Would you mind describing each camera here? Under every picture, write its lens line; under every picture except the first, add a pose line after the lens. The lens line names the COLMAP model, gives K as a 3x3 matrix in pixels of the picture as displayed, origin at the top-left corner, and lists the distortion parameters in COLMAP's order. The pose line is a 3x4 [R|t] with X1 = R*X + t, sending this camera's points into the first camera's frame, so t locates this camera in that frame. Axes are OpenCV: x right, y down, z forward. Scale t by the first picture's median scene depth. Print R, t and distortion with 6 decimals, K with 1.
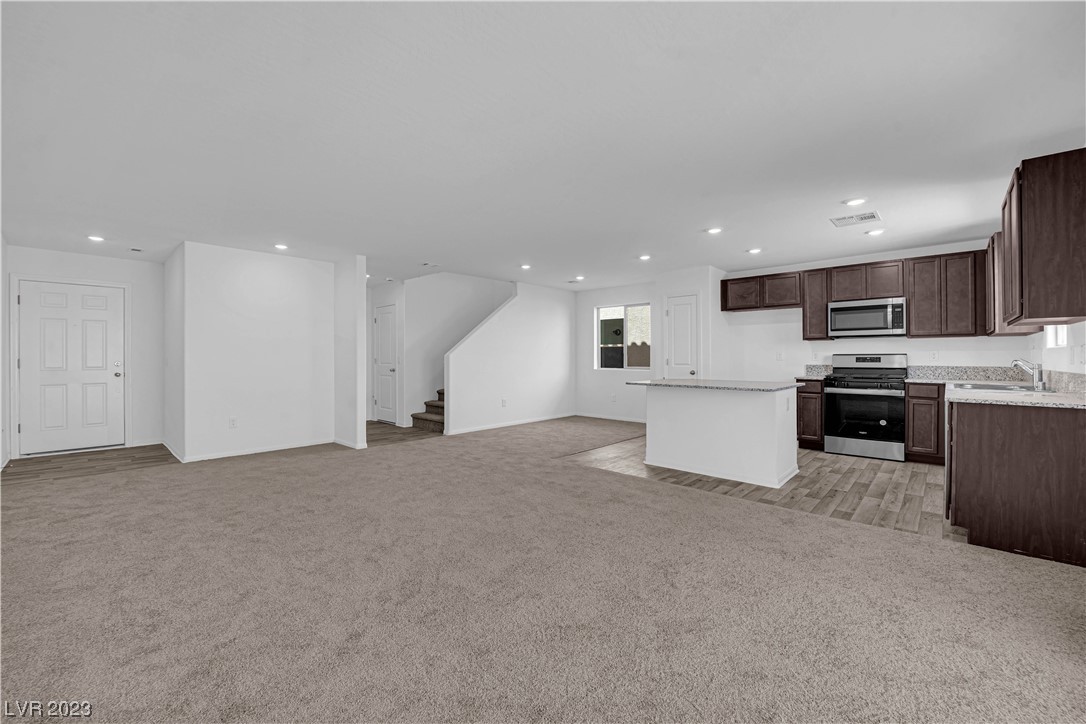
lens RADIAL K [[448.2, 0, 537.1], [0, 448.2, 355.9], [0, 0, 1]] dist [-0.008337, -0.003660]
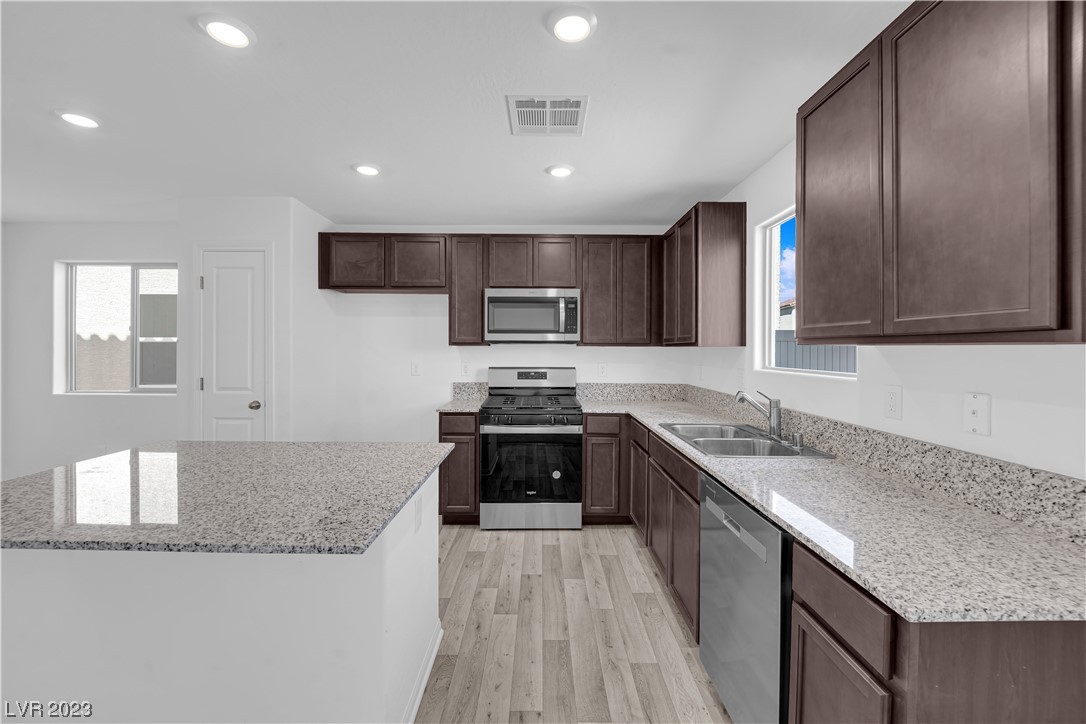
lens RADIAL K [[448.2, 0, 553.6], [0, 448.2, 349.4], [0, 0, 1]] dist [-0.008337, -0.003660]
pose [[0.717179, 0.004817, 0.696872, 0.285574], [-0.008250, 0.999965, 0.001578, -0.034454], [-0.696840, -0.006881, 0.717194, 0.486191]]
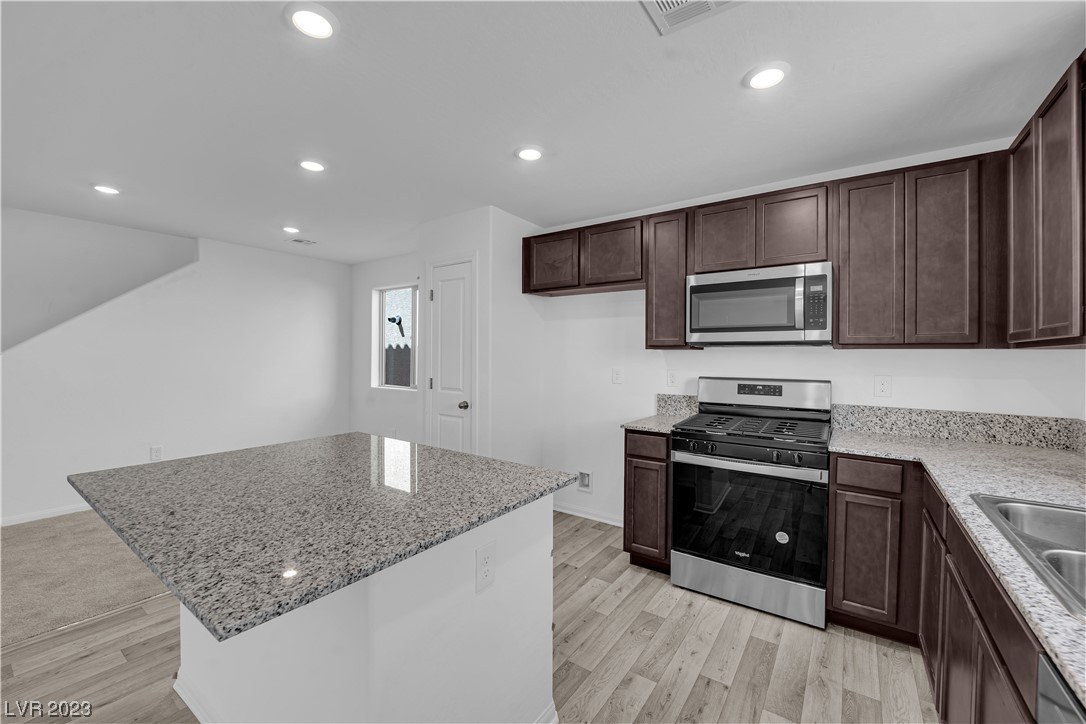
lens RADIAL K [[448.2, 0, 535.2], [0, 448.2, 356.6], [0, 0, 1]] dist [-0.008337, -0.003660]
pose [[0.991341, 0.009907, 0.130941, 0.432047], [-0.010658, 0.999931, 0.005034, -0.029834], [-0.130882, -0.006386, 0.991377, 0.541141]]
